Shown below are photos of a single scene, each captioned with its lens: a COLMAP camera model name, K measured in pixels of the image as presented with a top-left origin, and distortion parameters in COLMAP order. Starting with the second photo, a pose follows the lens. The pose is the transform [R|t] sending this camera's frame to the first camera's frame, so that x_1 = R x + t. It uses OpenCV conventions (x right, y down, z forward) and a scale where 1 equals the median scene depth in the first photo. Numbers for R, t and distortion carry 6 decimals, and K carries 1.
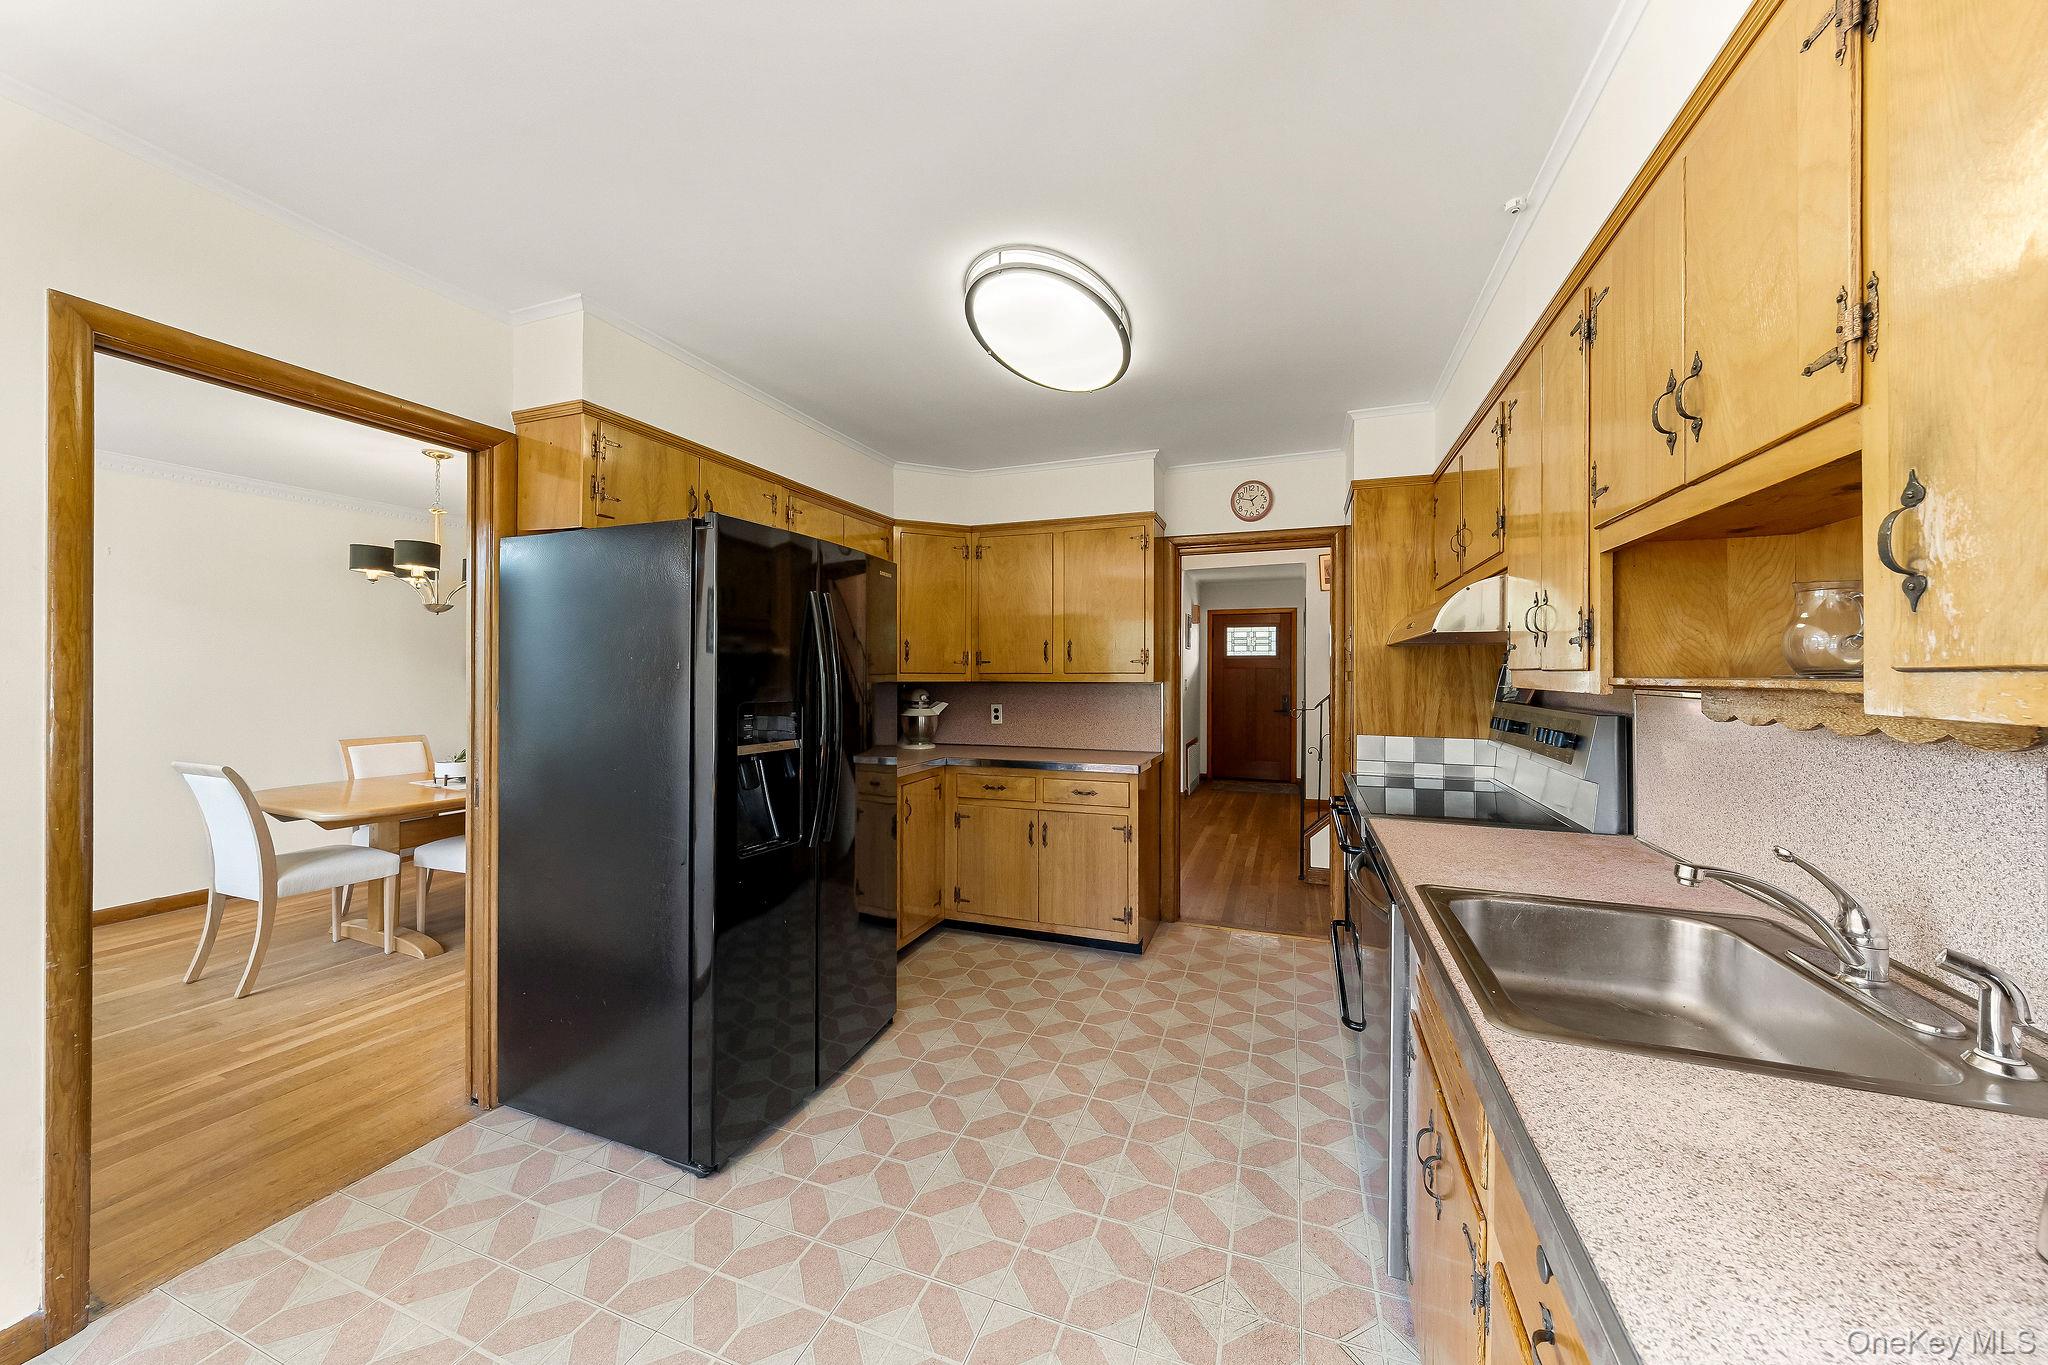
lens RADIAL K [[705.1, 0, 1026.7], [0, 705.1, 675.9], [0, 0, 1]] dist [-0.000533, -0.000105]
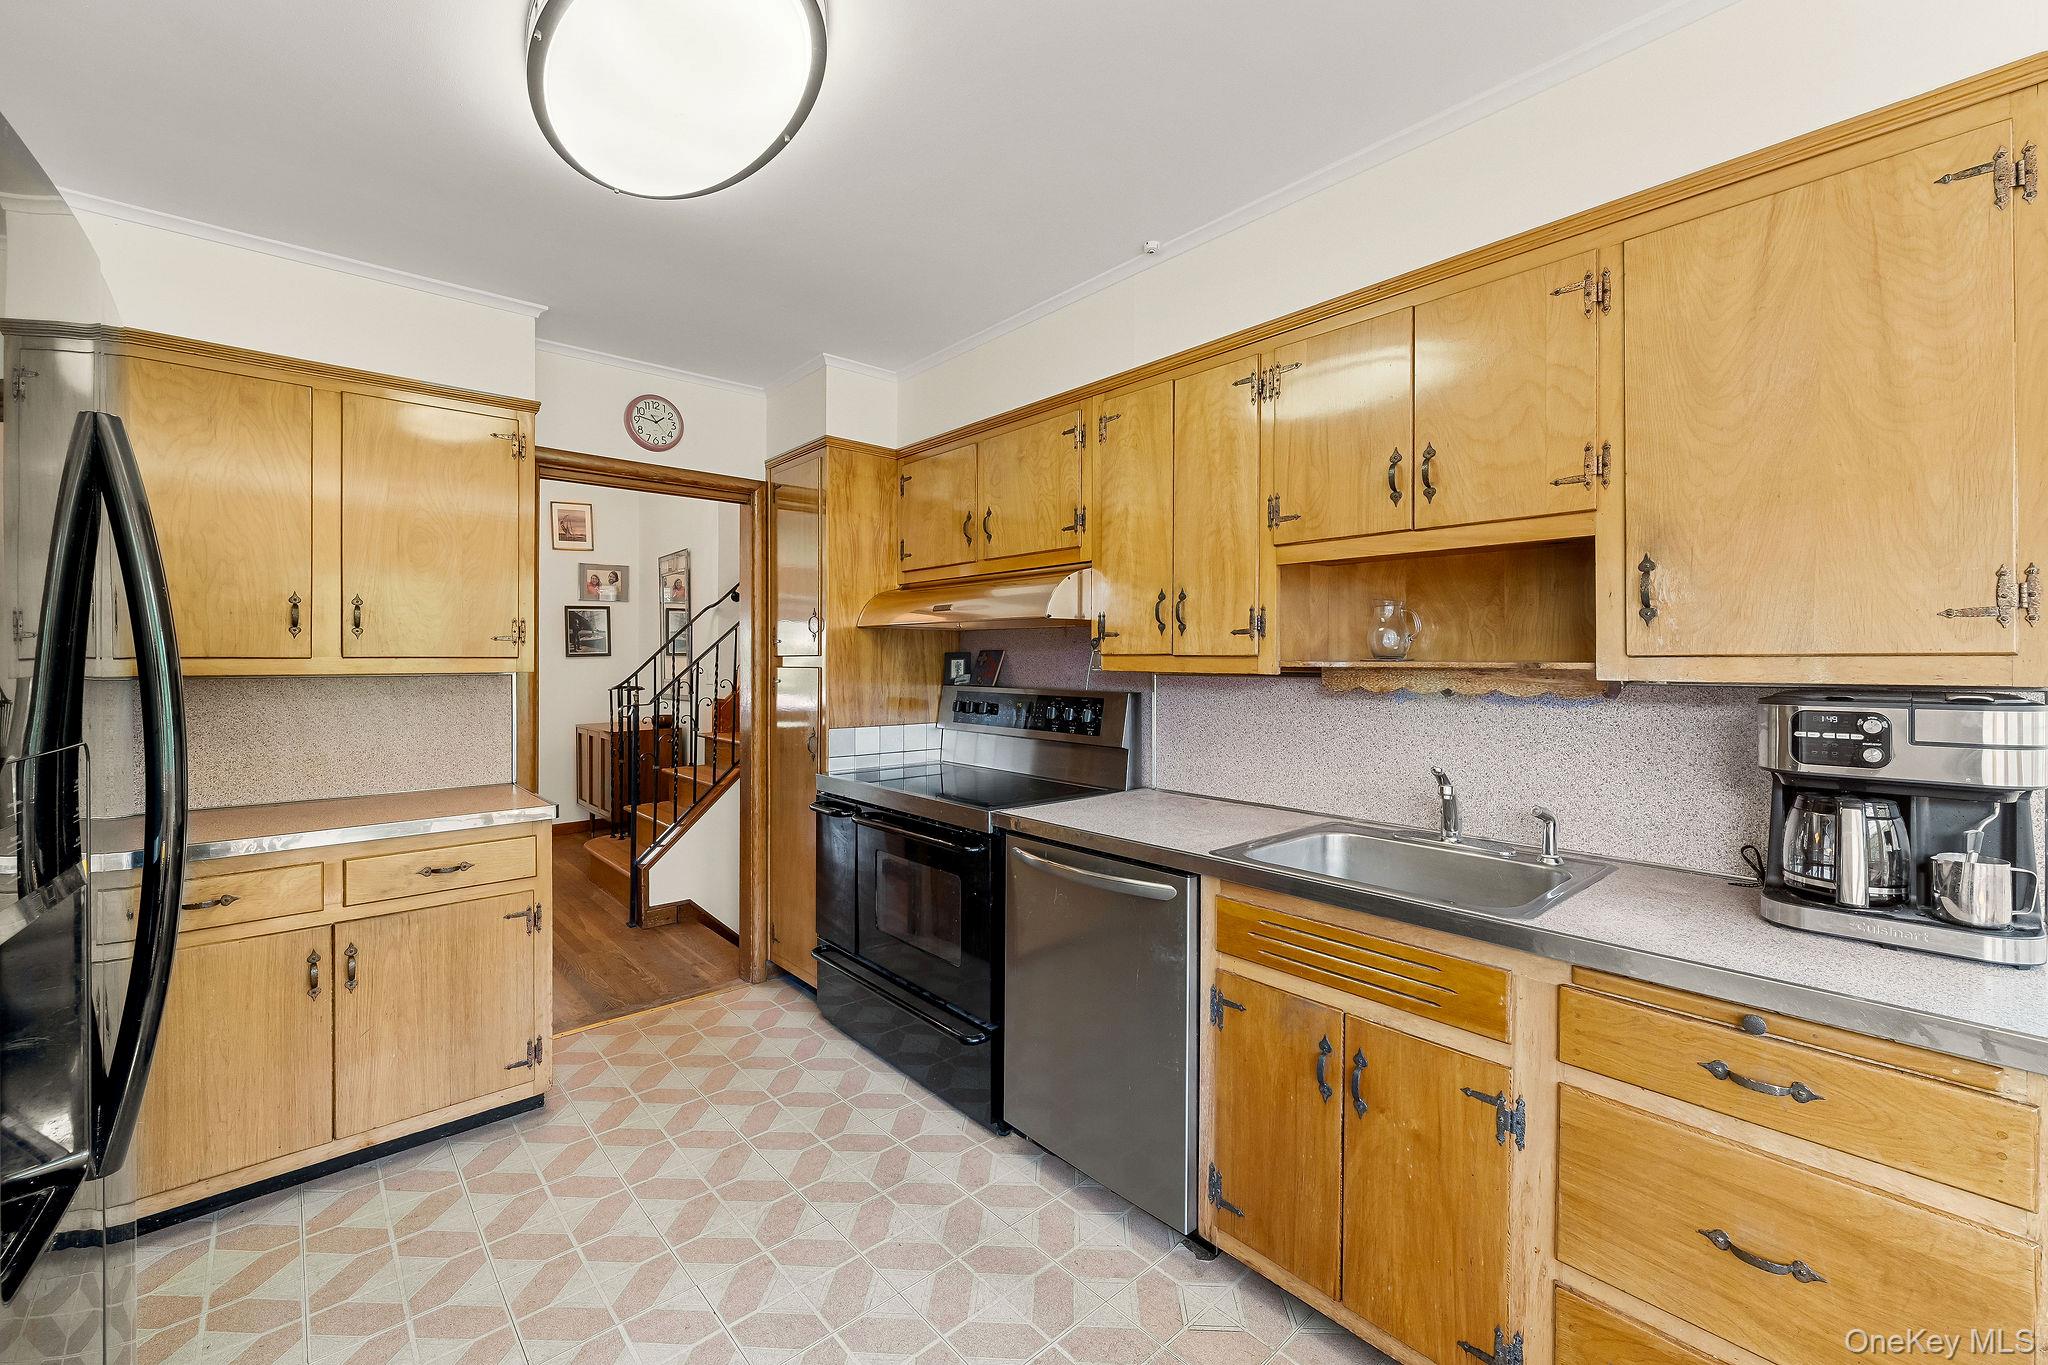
lens RADIAL K [[830.4, 0, 1029.9], [0, 830.4, 666.0], [0, 0, 1]] dist [0.000096, -0.000128]
pose [[0.456539, -0.008049, 0.889667, -0.331597], [0.002989, 0.999967, 0.007513, -0.000858], [-0.889698, -0.000771, 0.456548, 0.313208]]
